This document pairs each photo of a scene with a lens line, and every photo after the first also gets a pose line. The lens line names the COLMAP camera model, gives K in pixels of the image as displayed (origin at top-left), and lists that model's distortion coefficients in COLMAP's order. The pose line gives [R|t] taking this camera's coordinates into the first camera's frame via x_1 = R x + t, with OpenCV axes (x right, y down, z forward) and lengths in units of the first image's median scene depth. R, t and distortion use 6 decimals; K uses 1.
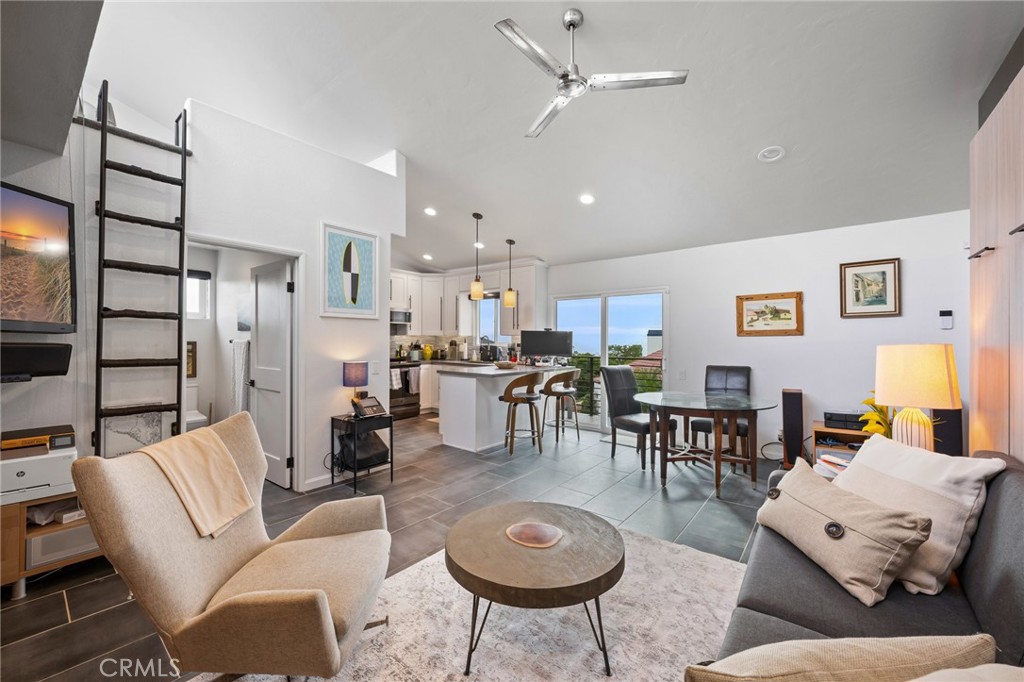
lens RADIAL K [[404.9, 0, 510.9], [0, 404.9, 337.3], [0, 0, 1]] dist [0.002502, 0.000058]
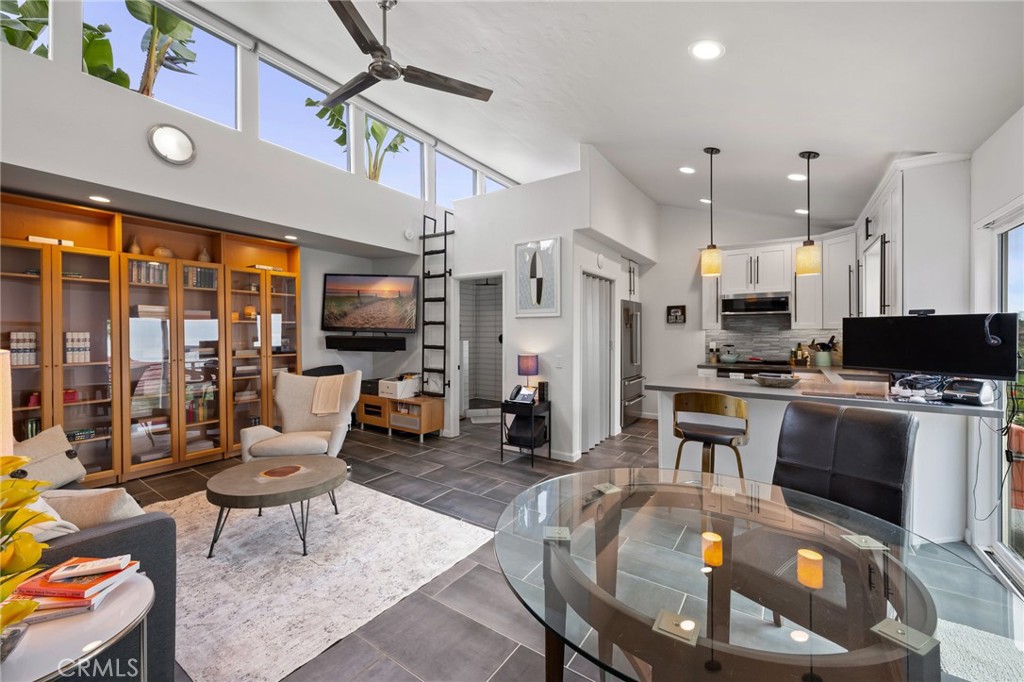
lens RADIAL K [[404.9, 0, 511.4], [0, 404.9, 338.6], [0, 0, 1]] dist [0.002502, 0.000058]
pose [[0.059839, 0.013047, -0.998123, 0.774283], [0.006522, 0.999888, 0.013461, -0.002395], [0.998187, -0.007315, 0.059747, 0.875376]]
